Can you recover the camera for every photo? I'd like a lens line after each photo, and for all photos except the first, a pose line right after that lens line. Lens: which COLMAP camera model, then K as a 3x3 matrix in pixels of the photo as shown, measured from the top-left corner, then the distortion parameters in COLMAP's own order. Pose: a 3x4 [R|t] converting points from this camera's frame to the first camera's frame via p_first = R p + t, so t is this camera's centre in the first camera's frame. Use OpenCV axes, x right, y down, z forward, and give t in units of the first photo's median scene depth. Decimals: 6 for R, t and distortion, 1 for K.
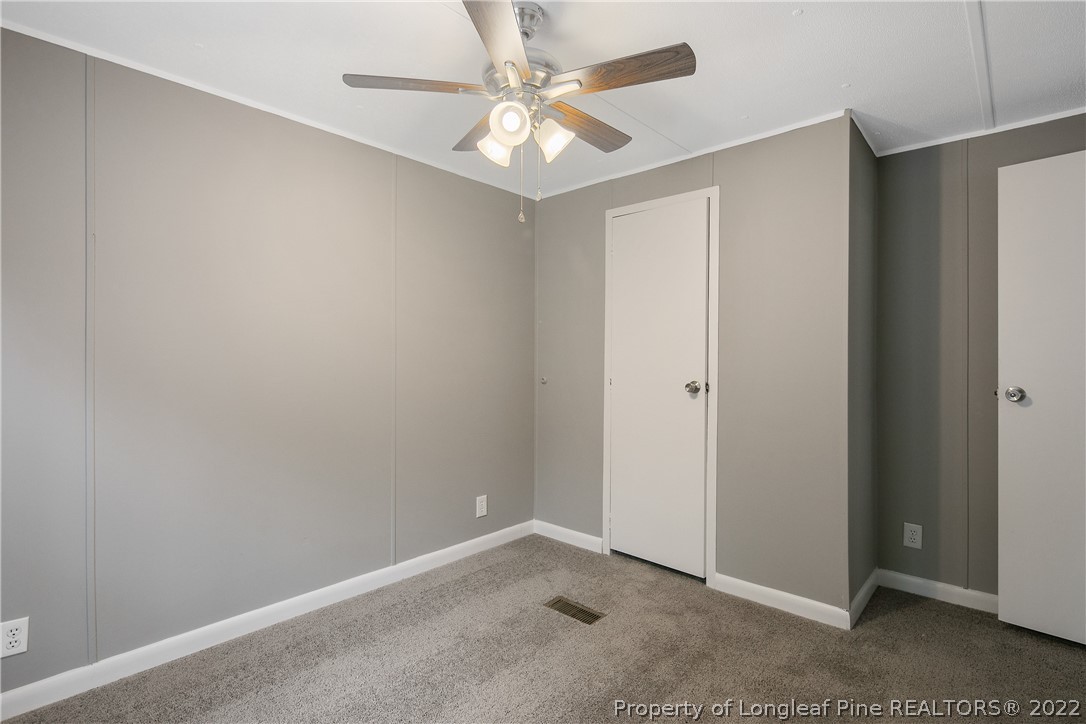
lens RADIAL K [[528.1, 0, 544.8], [0, 528.1, 357.4], [0, 0, 1]] dist [0.000822, -0.000102]
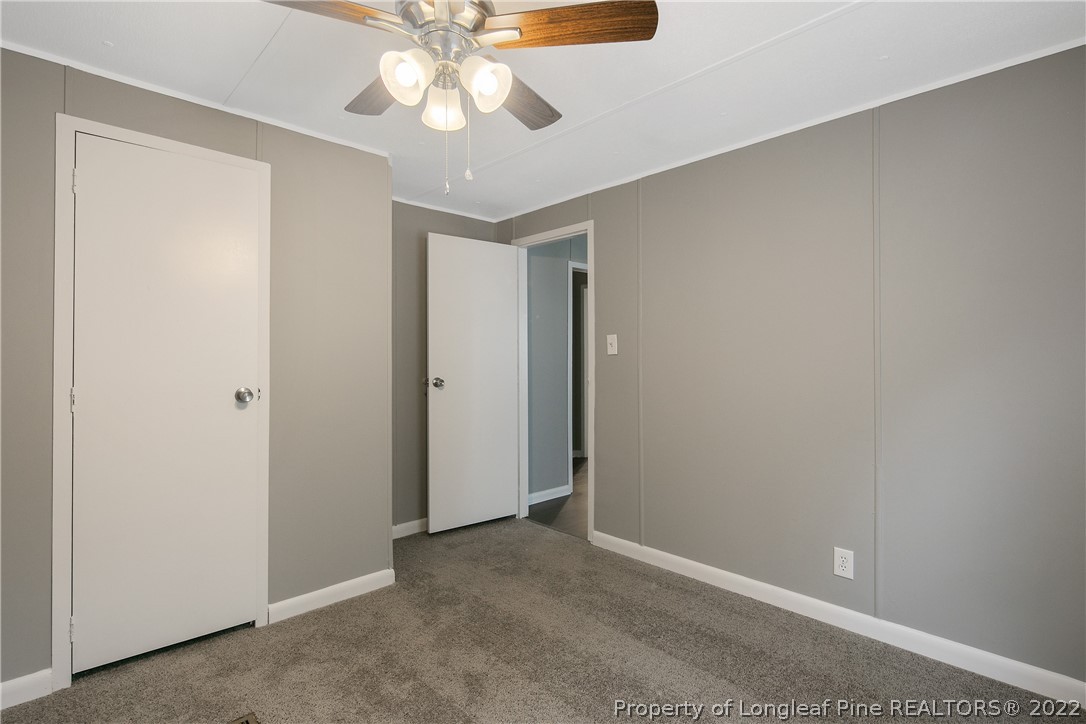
lens RADIAL K [[528.1, 0, 544.8], [0, 528.1, 357.4], [0, 0, 1]] dist [0.000822, -0.000102]
pose [[0.069861, -0.000727, 0.997557, -0.528805], [0.003601, 0.999993, 0.000476, -0.001619], [-0.997550, 0.003559, 0.069863, 0.492705]]
